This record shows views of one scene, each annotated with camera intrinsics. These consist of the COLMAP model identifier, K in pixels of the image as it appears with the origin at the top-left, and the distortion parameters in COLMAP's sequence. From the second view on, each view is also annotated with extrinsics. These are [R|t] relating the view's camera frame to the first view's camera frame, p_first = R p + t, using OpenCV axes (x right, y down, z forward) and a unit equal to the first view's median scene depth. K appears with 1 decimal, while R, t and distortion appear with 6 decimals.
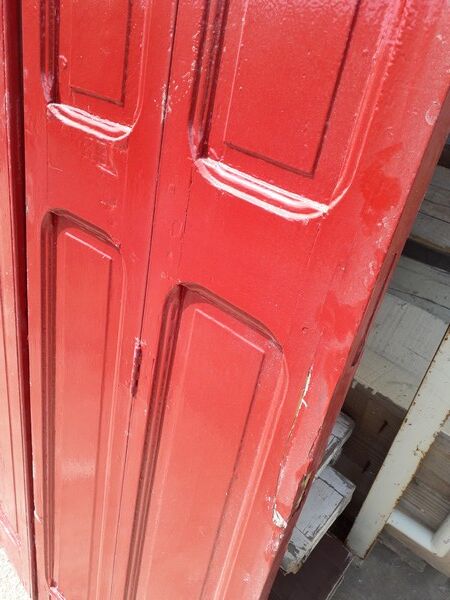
lens RADIAL K [[519.2, 0, 222.4], [0, 519.2, 337.4], [0, 0, 1]] dist [0.016604, -0.040266]
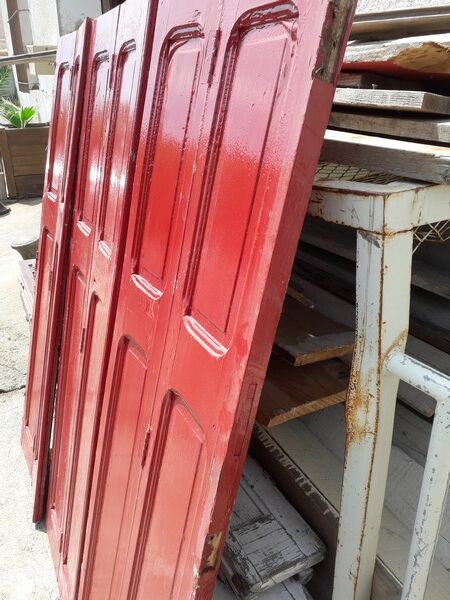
lens RADIAL K [[519.2, 0, 209.8], [0, 519.2, 306.5], [0, 0, 1]] dist [0.016604, -0.040266]
pose [[0.932440, 0.119196, -0.341097, 0.533057], [-0.223523, 0.931994, -0.285349, 0.081921], [0.283888, 0.342314, 0.895672, -0.445319]]
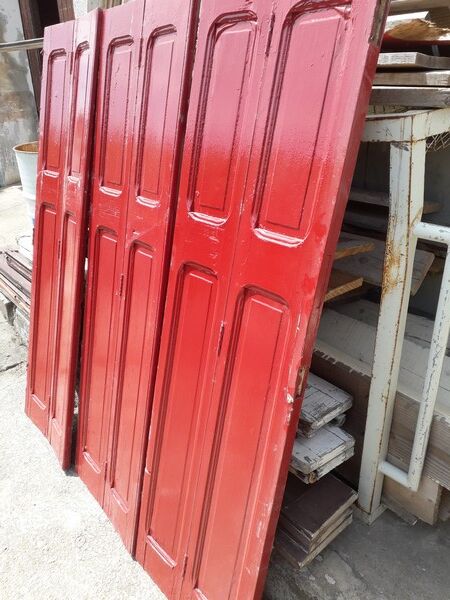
lens RADIAL K [[519.2, 0, 205.4], [0, 519.2, 327.2], [0, 0, 1]] dist [0.016604, -0.040266]
pose [[0.983284, 0.018777, -0.181107, 0.147530], [-0.066641, 0.962765, -0.261998, 0.628378], [0.169444, 0.269688, 0.947923, -0.998548]]
